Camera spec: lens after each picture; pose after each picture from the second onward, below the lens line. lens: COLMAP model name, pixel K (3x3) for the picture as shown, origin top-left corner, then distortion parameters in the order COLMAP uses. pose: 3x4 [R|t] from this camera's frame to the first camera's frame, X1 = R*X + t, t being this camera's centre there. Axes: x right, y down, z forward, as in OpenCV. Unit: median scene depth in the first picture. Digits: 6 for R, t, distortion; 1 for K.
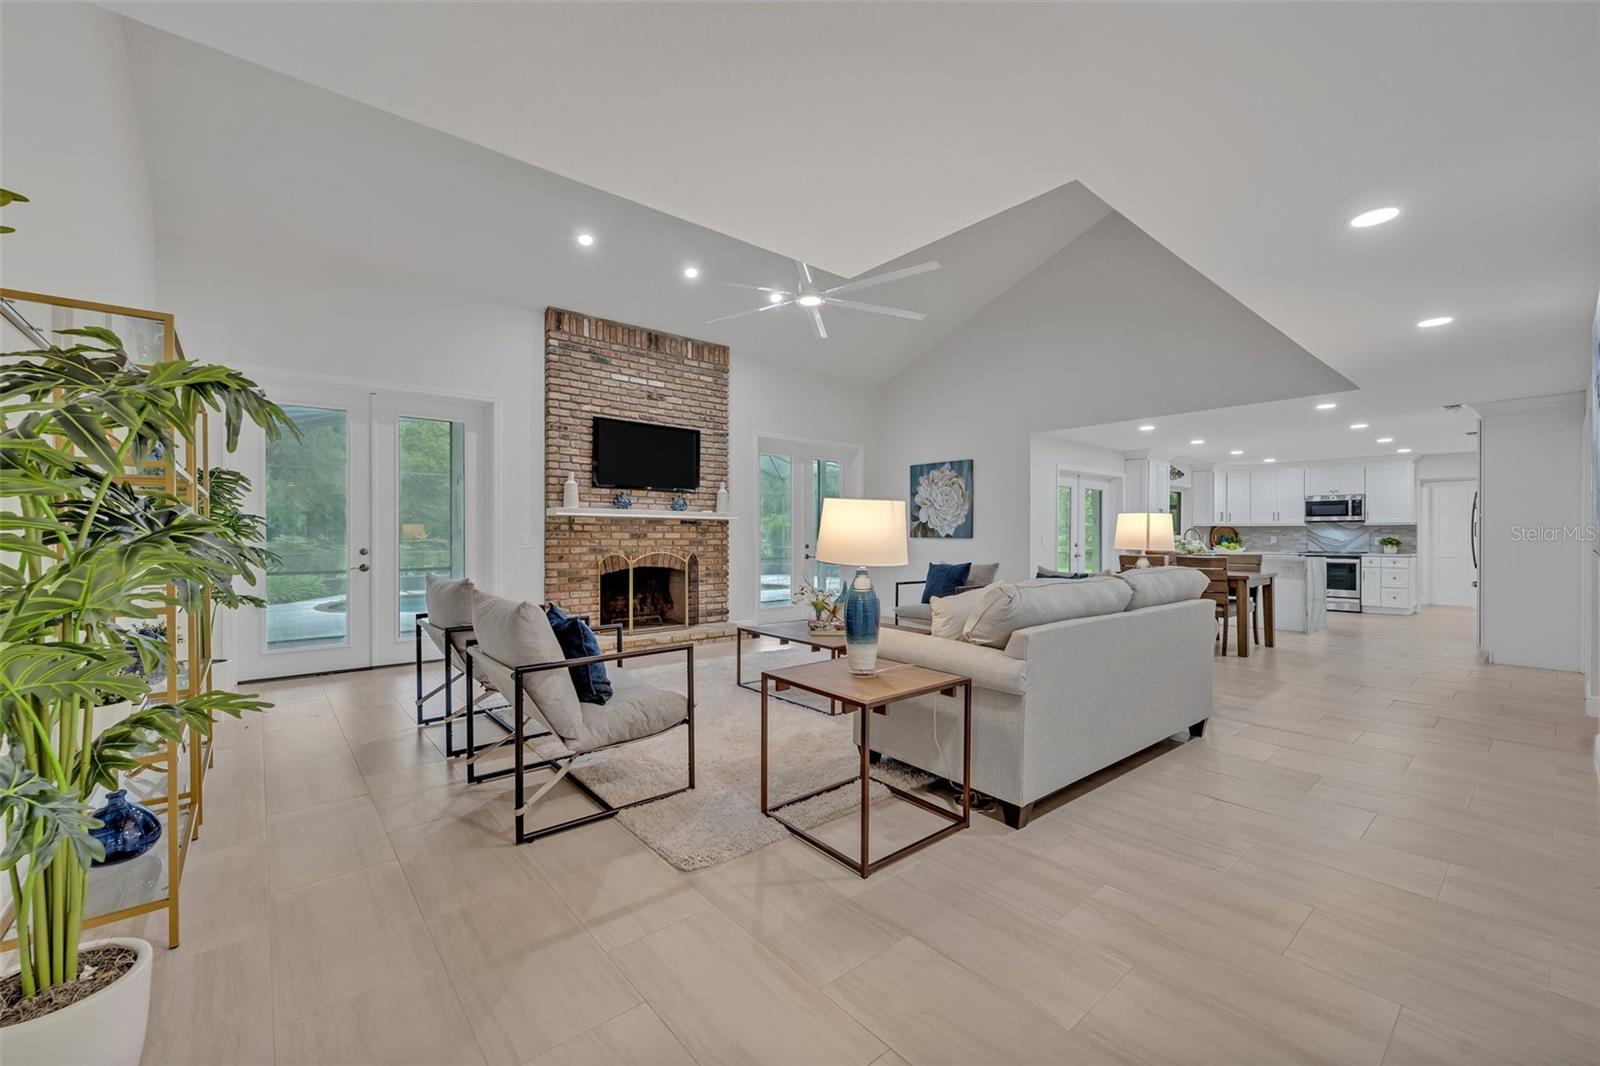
lens RADIAL K [[642.4, 0, 799.8], [0, 642.4, 534.7], [0, 0, 1]] dist [-0.000937, -0.000131]
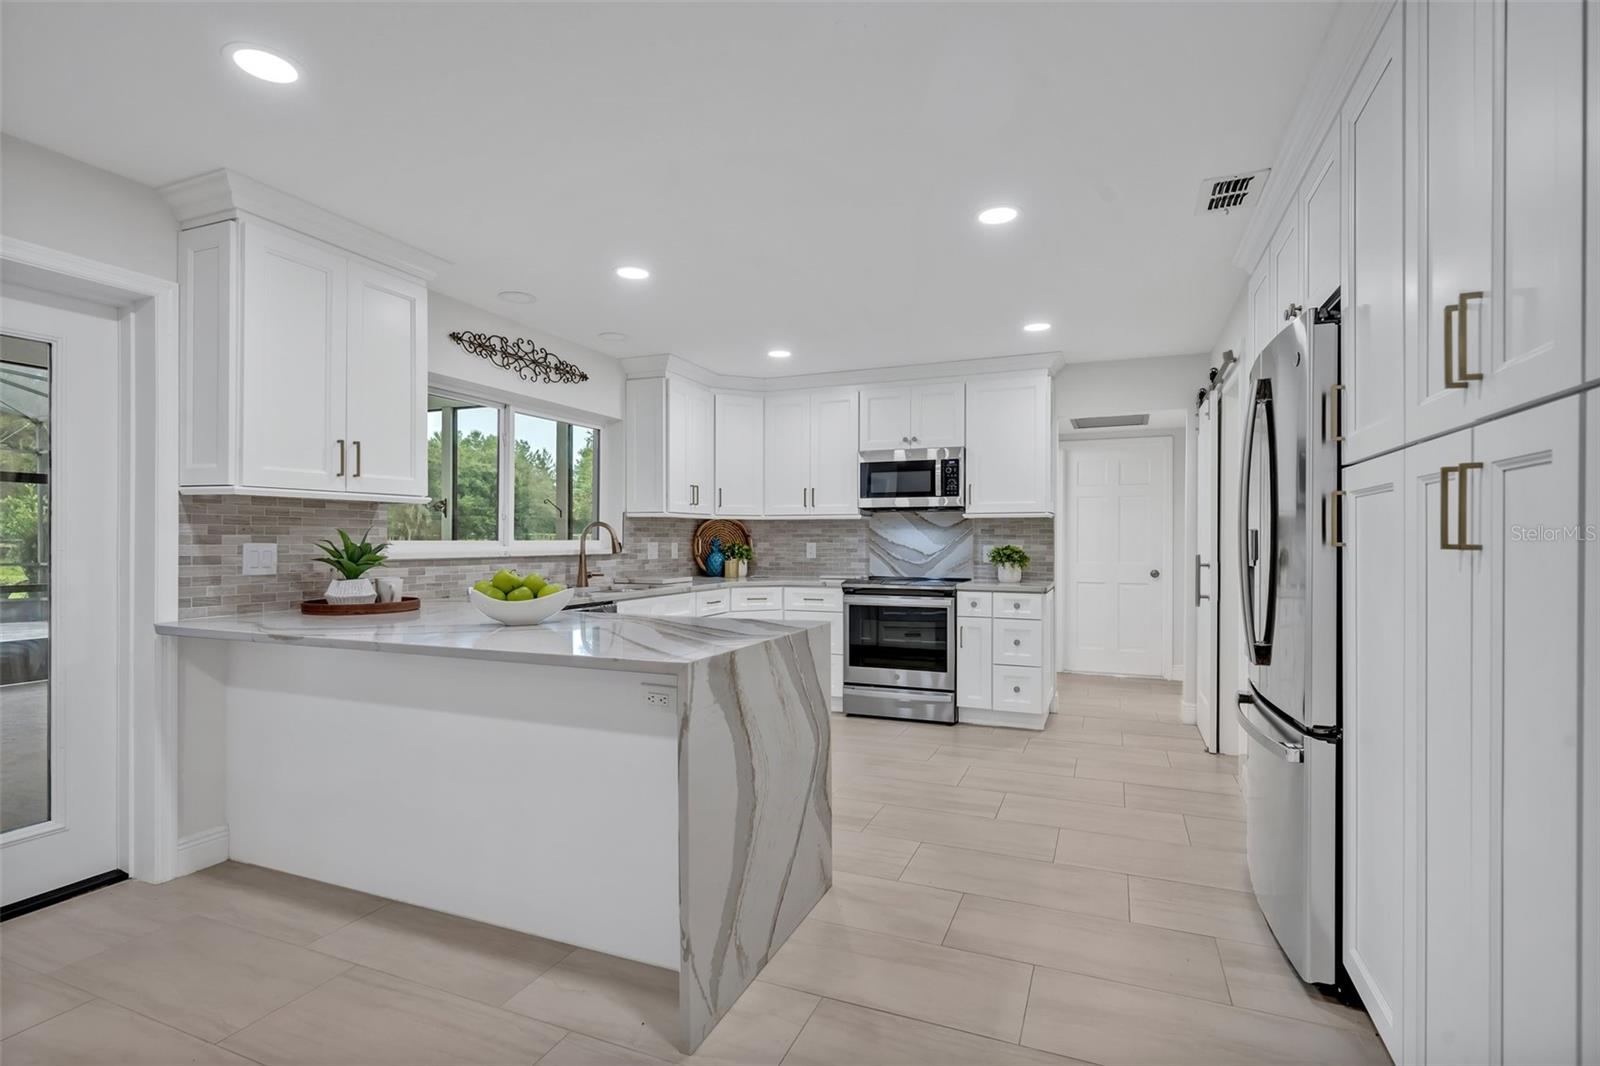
lens RADIAL K [[751.8, 0, 797.2], [0, 751.8, 534.8], [0, 0, 1]] dist [0.004572, -0.000715]
pose [[0.888888, 0.005694, 0.458088, 0.757078], [-0.001206, 0.999948, -0.010088, 0.002972], [-0.458122, 0.008415, 0.888849, 0.830540]]
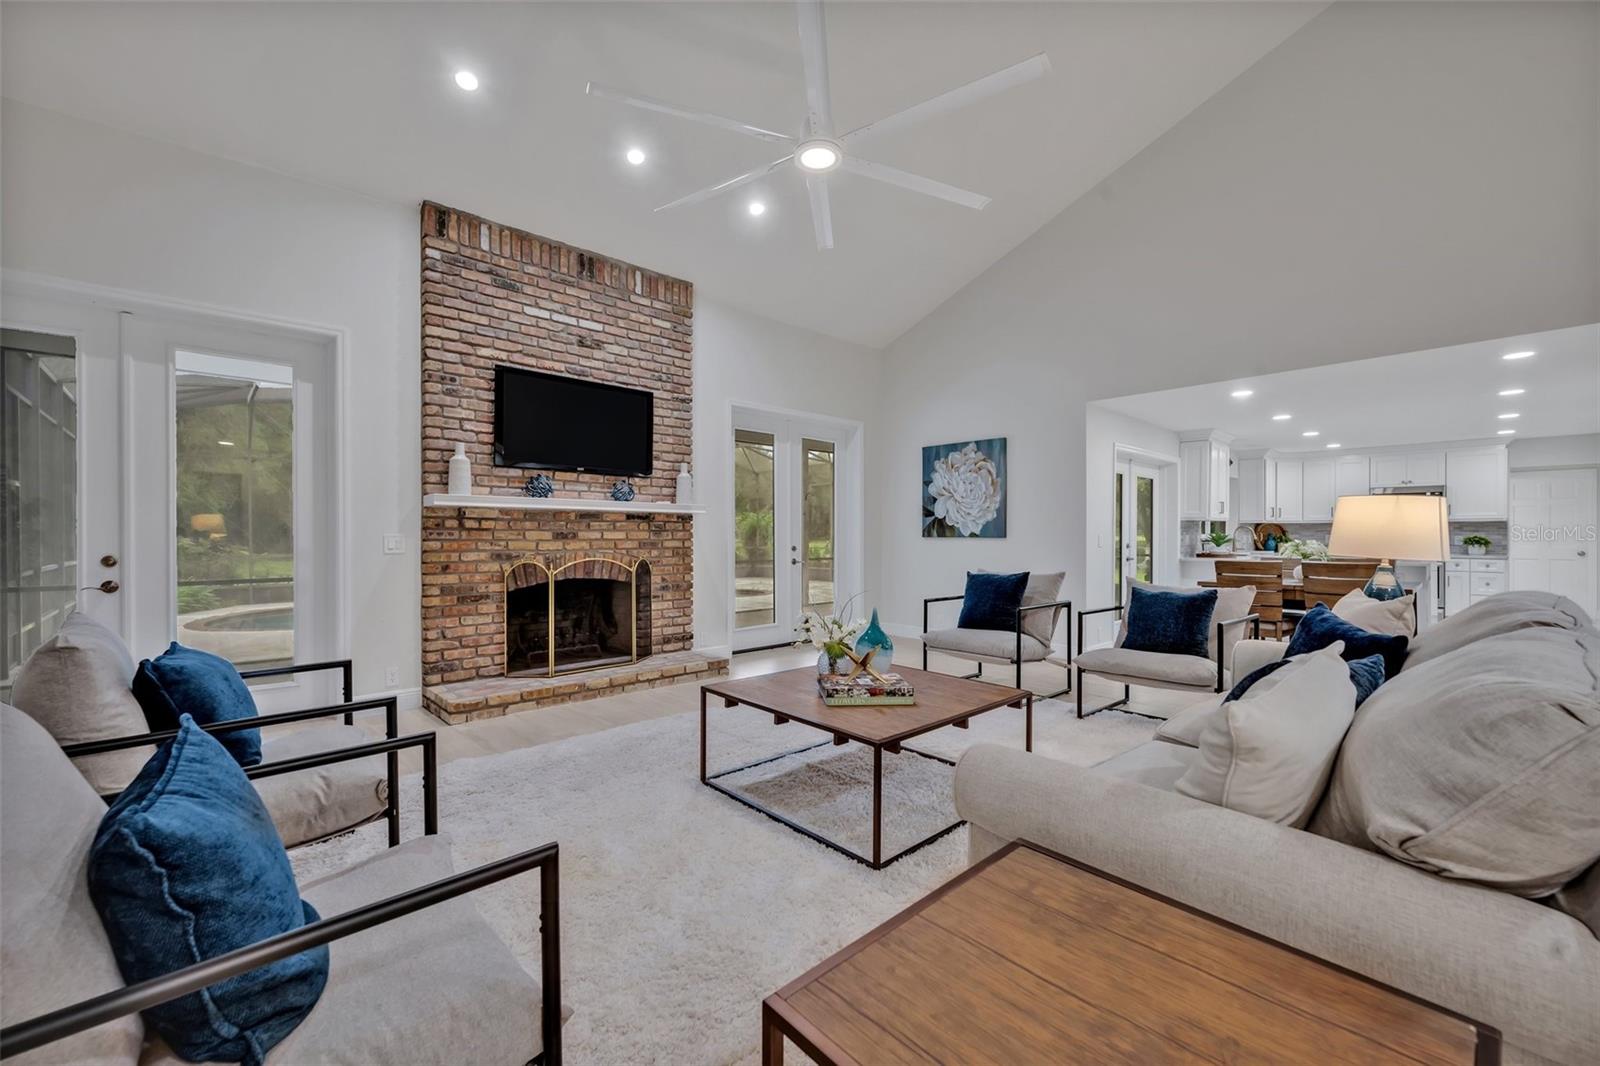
lens RADIAL K [[642.4, 0, 799.4], [0, 642.4, 535.2], [0, 0, 1]] dist [-0.000937, -0.000131]
pose [[0.999043, -0.001747, 0.043711, -0.020123], [0.001680, 0.999997, 0.001566, 0.000595], [-0.043714, -0.001491, 0.999043, 0.258771]]
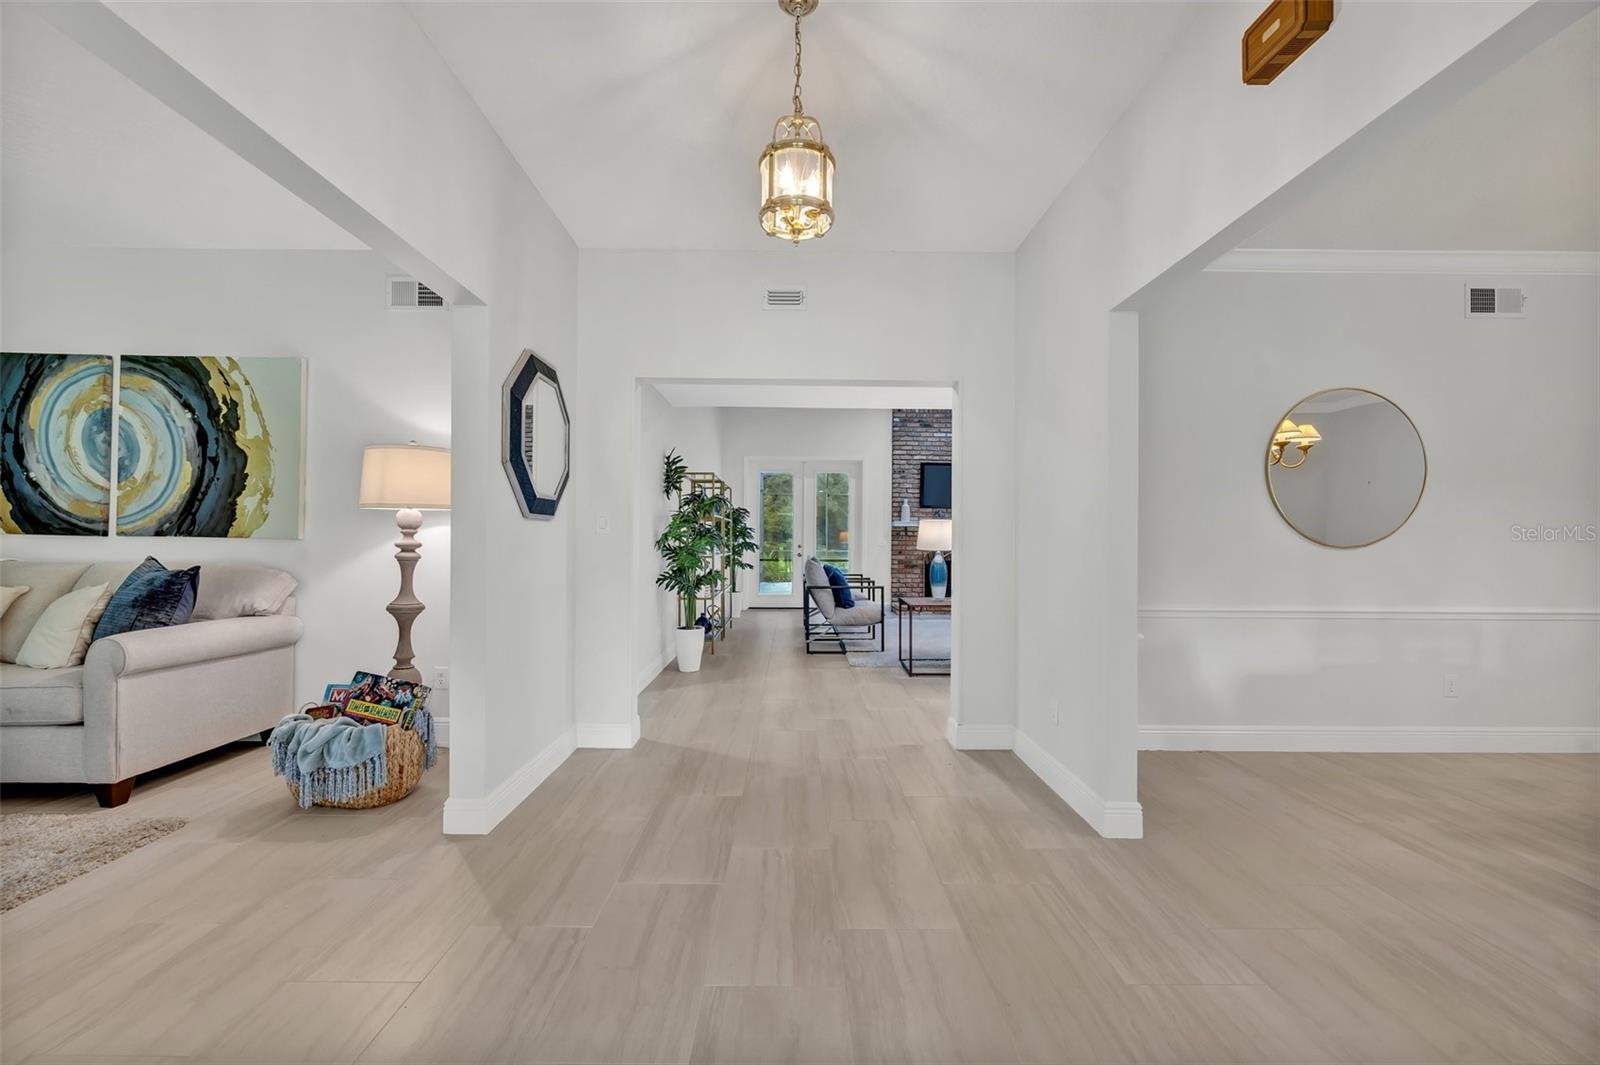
lens RADIAL K [[642.4, 0, 795.5], [0, 642.4, 533.5], [0, 0, 1]] dist [-0.000937, -0.000131]
pose [[0.763199, -0.001599, -0.646162, 0.410208], [-0.006202, 0.999933, -0.009799, 0.005252], [0.646134, 0.011486, 0.763138, -0.349686]]
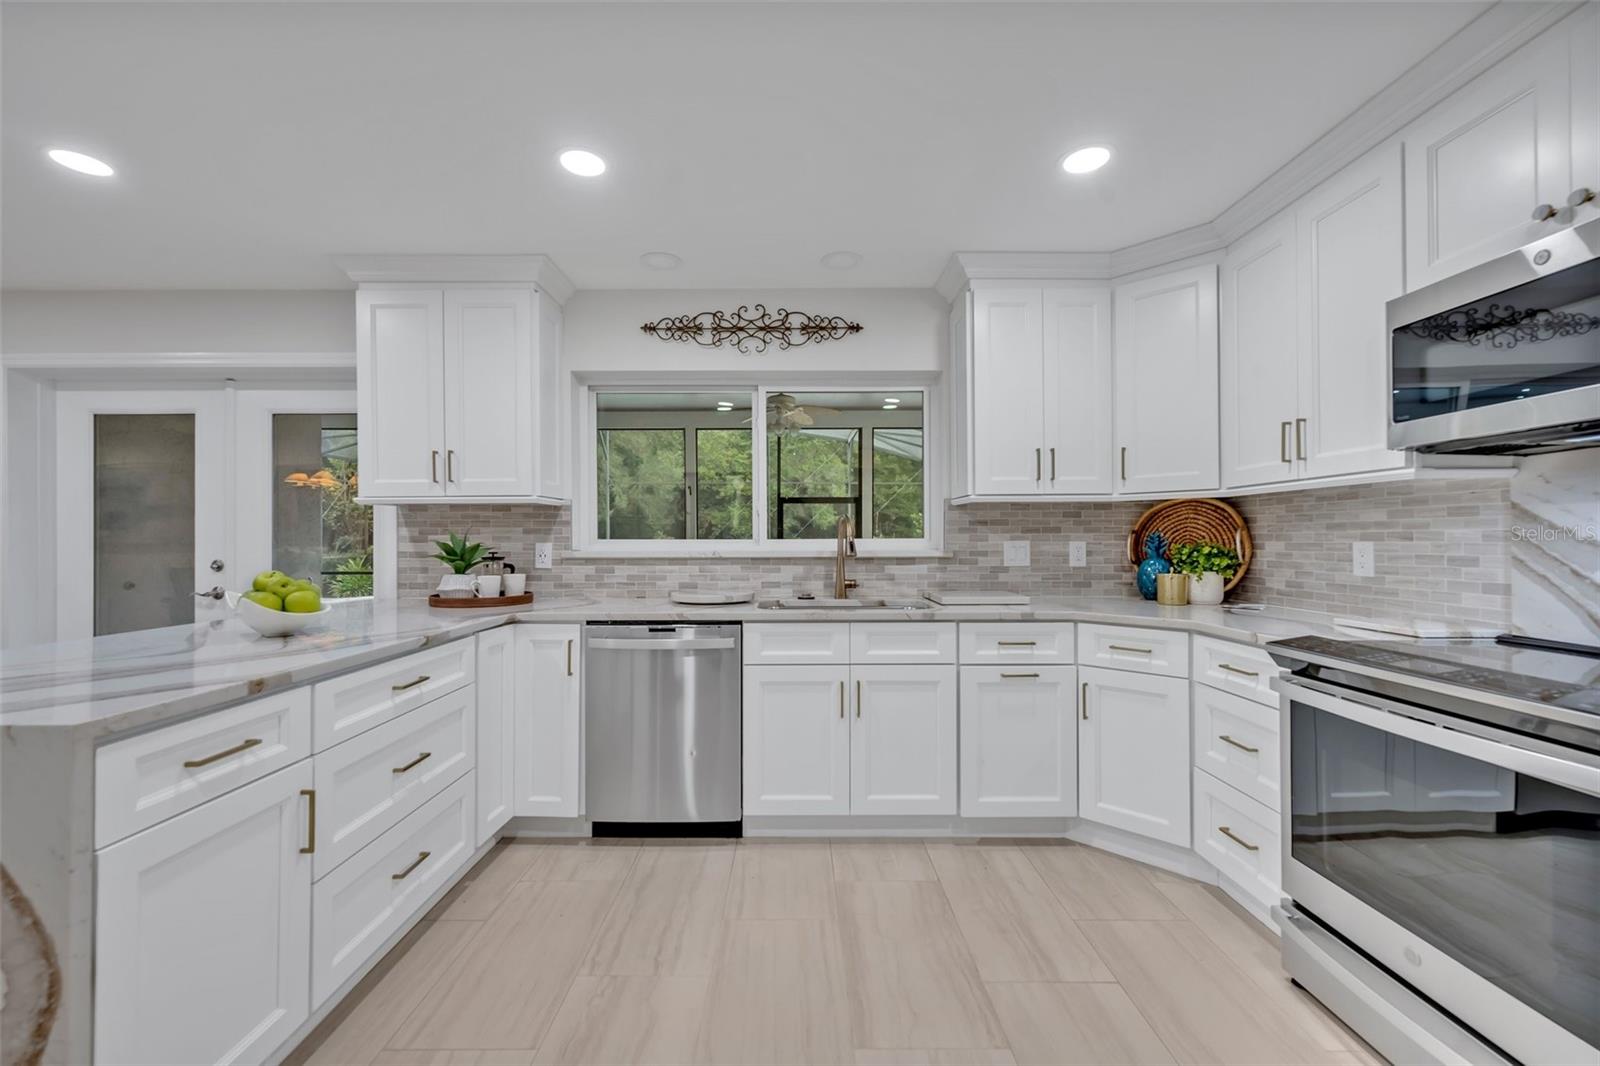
lens RADIAL K [[642.4, 0, 800.7], [0, 642.4, 534.4], [0, 0, 1]] dist [-0.000937, -0.000131]
pose [[0.767010, -0.006422, -0.641603, 1.137422], [-0.000280, 0.999946, -0.010344, 0.003128], [0.641635, 0.008114, 0.766967, 1.138525]]
